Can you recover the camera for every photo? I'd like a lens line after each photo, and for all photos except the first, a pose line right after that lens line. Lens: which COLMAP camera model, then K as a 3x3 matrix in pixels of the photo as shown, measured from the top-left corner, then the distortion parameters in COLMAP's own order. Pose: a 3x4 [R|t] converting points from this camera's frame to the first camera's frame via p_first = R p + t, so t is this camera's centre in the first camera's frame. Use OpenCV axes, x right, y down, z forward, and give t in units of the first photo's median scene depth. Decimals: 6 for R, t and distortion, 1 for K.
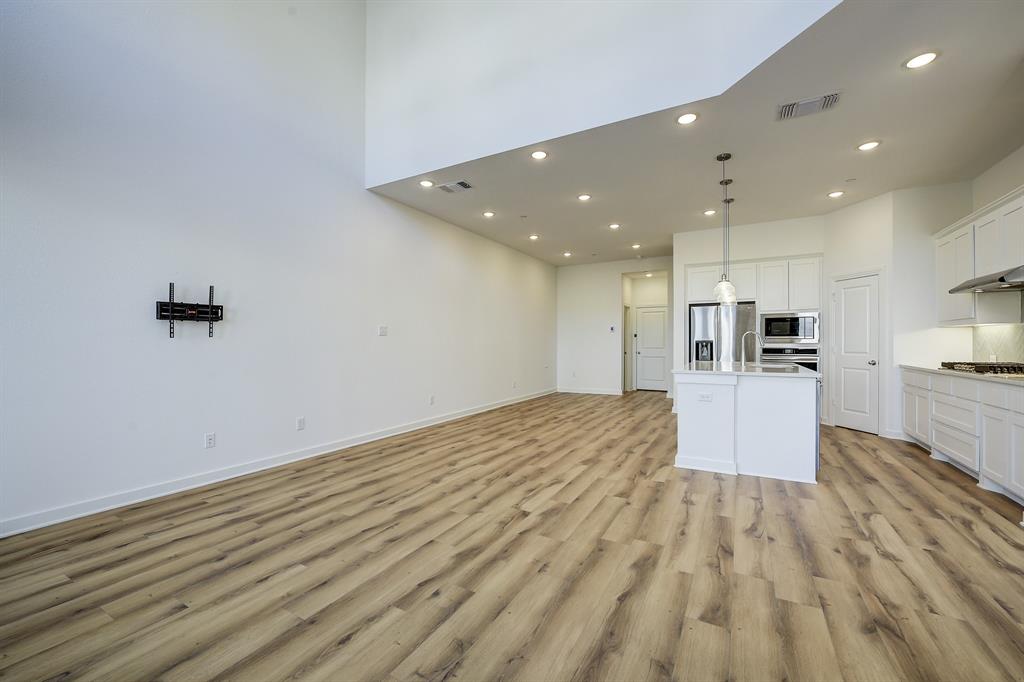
lens RADIAL K [[406.5, 0, 514.4], [0, 406.5, 342.0], [0, 0, 1]] dist [-0.009305, -0.000341]
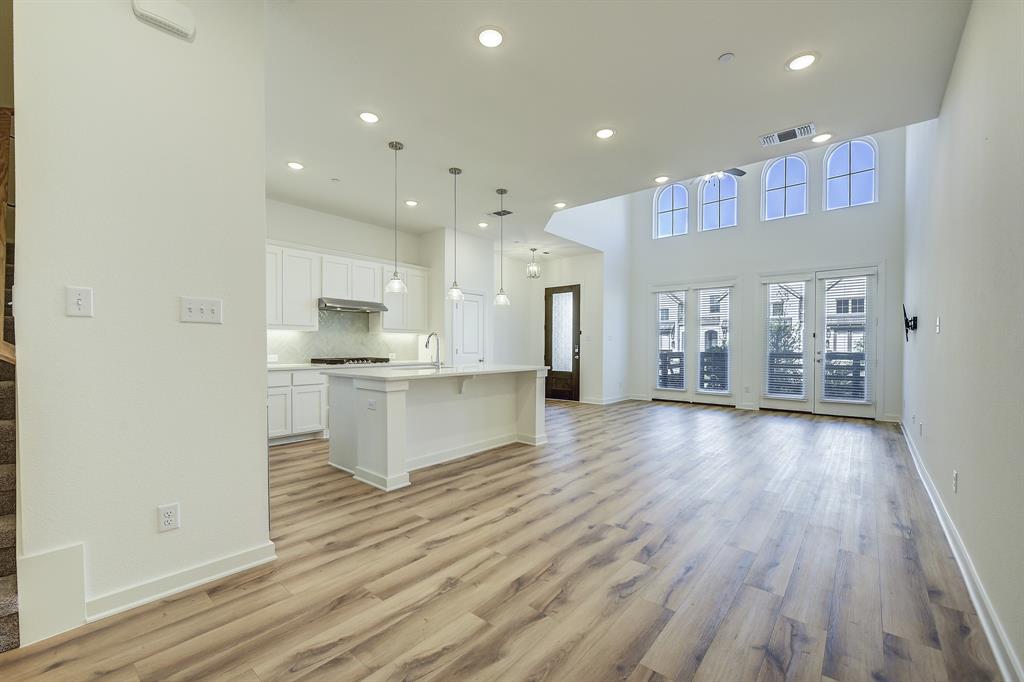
lens RADIAL K [[419.6, 0, 516.5], [0, 419.6, 353.9], [0, 0, 1]] dist [-0.008431, -0.000046]
pose [[-0.982089, -0.004884, 0.188356, 0.265185], [-0.001385, 0.999824, 0.018701, 0.005826], [-0.188414, 0.018105, -0.981923, 2.508328]]
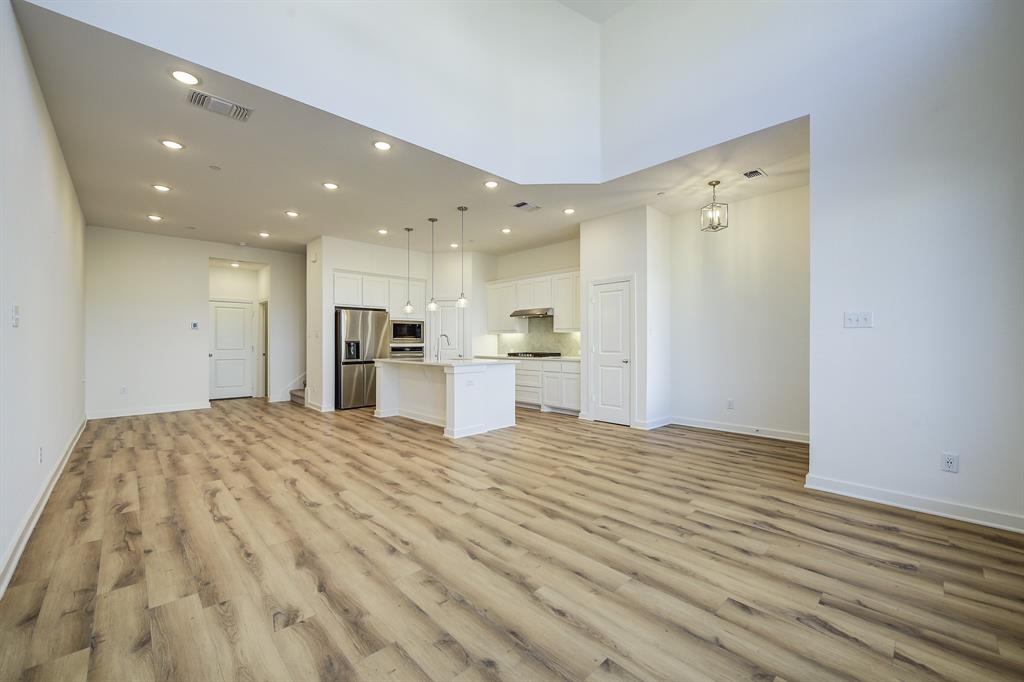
lens RADIAL K [[406.5, 0, 514.4], [0, 406.5, 342.0], [0, 0, 1]] dist [-0.009305, -0.000341]
pose [[0.291491, 0.001796, 0.956572, -0.852381], [0.000272, 0.999998, -0.001960, 0.003037], [-0.956573, 0.000831, 0.291490, 0.480145]]
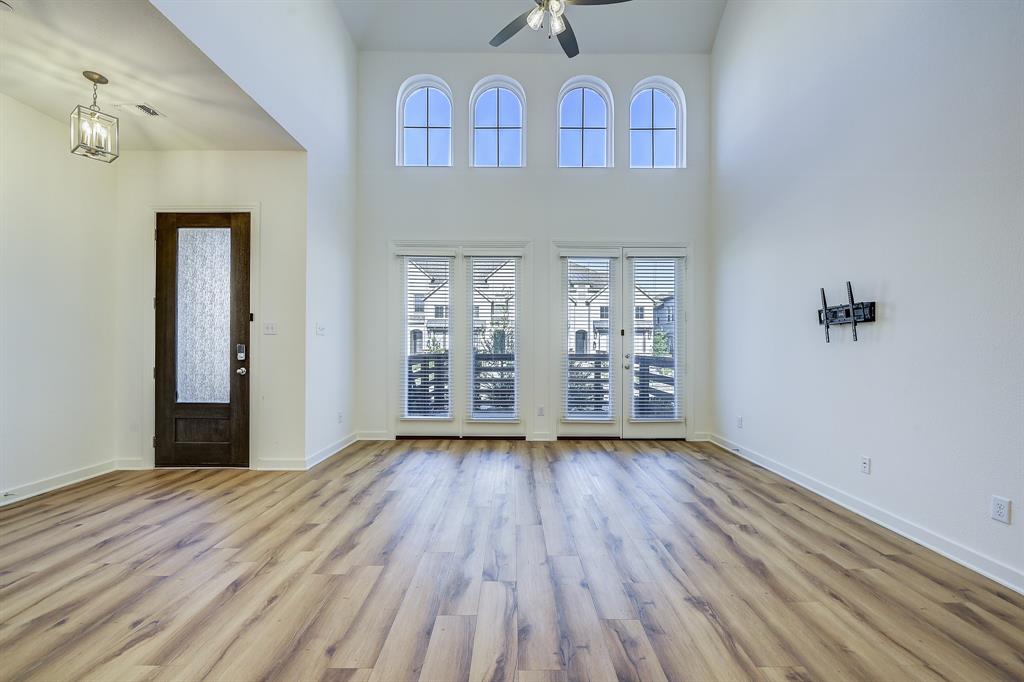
lens RADIAL K [[406.4, 0, 515.3], [0, 406.4, 347.2], [0, 0, 1]] dist [-0.009384, -0.000315]
pose [[-0.869576, -0.002165, -0.493795, 0.279972], [-0.003855, 0.999990, 0.002404, 0.001319], [0.493784, 0.003994, -0.869575, 1.325326]]
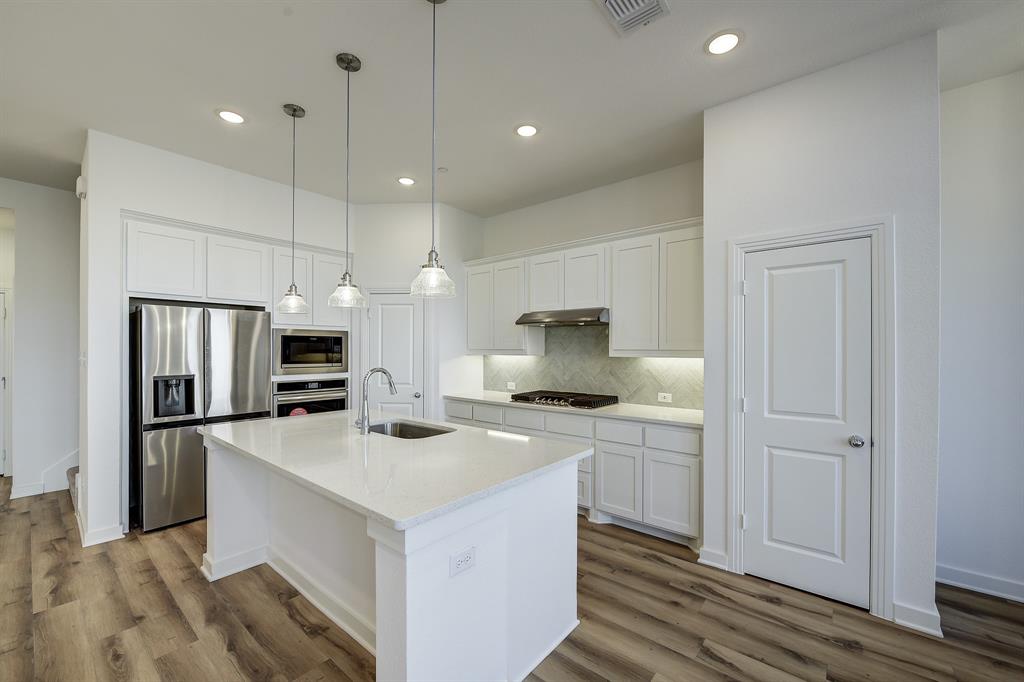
lens RADIAL K [[409.3, 0, 513.7], [0, 409.3, 349.7], [0, 0, 1]] dist [-0.009383, -0.000015]
pose [[0.183311, 0.001229, 0.983054, 0.105761], [-0.002912, 0.999996, -0.000707, -0.066326], [-0.983051, -0.002733, 0.183314, 0.934803]]
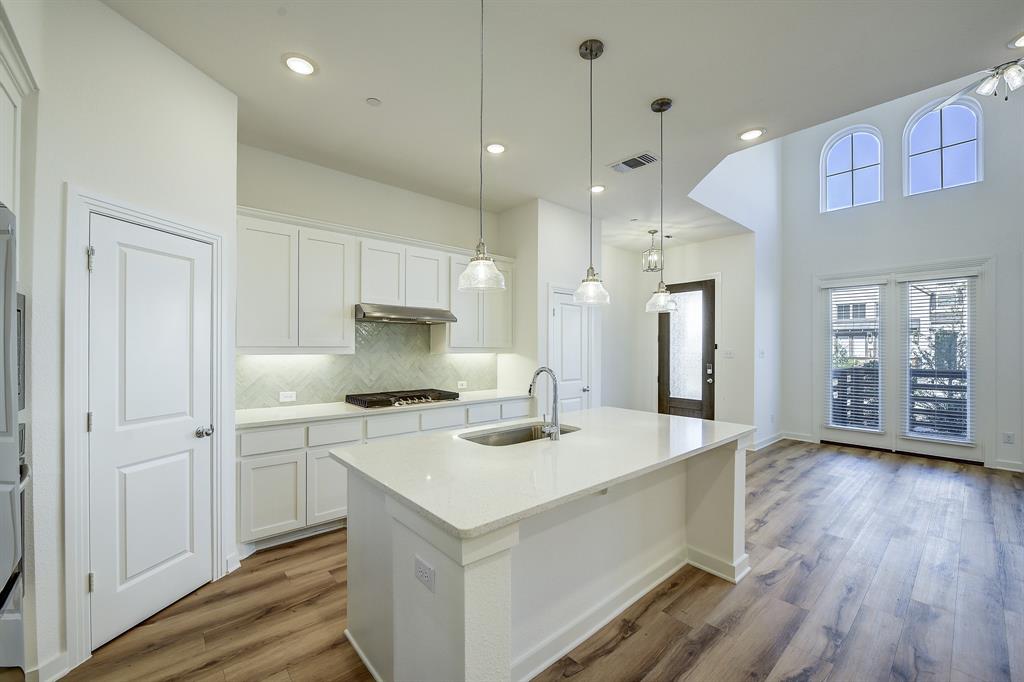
lens RADIAL K [[410.2, 0, 512.5], [0, 410.2, 348.6], [0, 0, 1]] dist [-0.010279, -0.000097]
pose [[-0.942218, -0.001650, 0.334996, 0.587498], [-0.001534, 0.999999, 0.000611, -0.064586], [-0.334996, 0.000062, -0.942219, 1.925315]]
